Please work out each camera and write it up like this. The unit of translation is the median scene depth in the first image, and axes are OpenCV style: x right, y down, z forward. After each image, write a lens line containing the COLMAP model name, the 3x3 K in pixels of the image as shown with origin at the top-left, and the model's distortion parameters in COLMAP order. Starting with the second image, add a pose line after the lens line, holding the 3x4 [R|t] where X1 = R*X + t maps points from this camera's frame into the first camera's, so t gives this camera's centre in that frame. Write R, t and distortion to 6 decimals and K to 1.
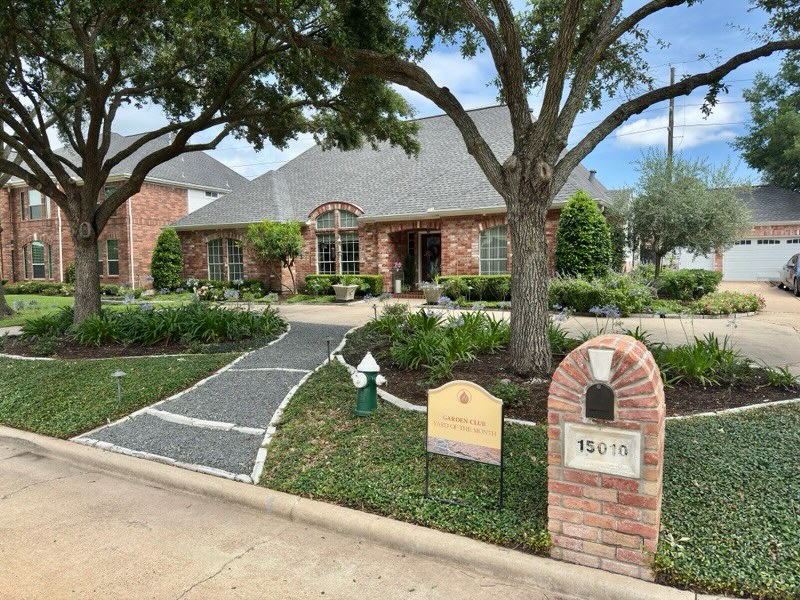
lens RADIAL K [[562.1, 0, 399.9], [0, 562.1, 300.0], [0, 0, 1]] dist [0.007769, 0.000209]
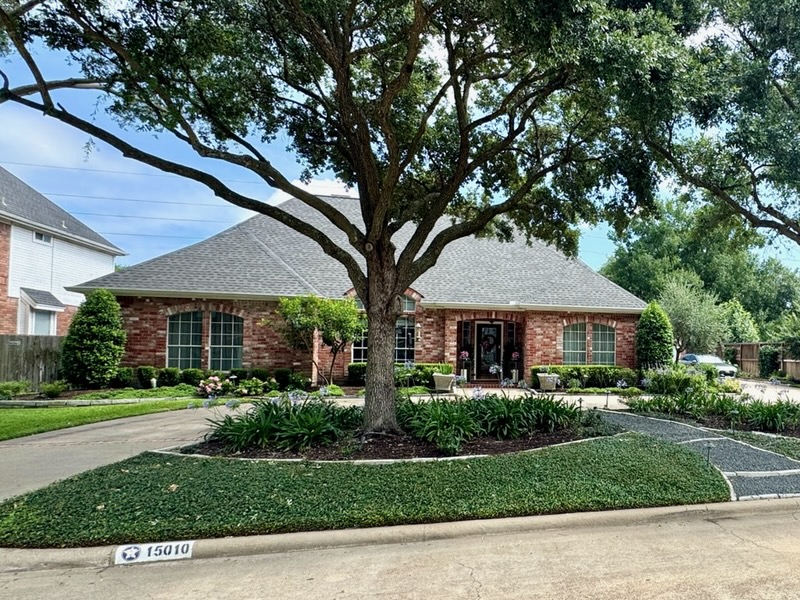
lens RADIAL K [[614.2, 0, 399.8], [0, 614.2, 301.8], [0, 0, 1]] dist [-0.005183, -0.000916]
pose [[0.717599, 0.069179, 0.693012, -0.862345], [0.018749, 0.992775, -0.118517, -0.028016], [-0.696204, 0.098041, 0.711117, 0.316453]]
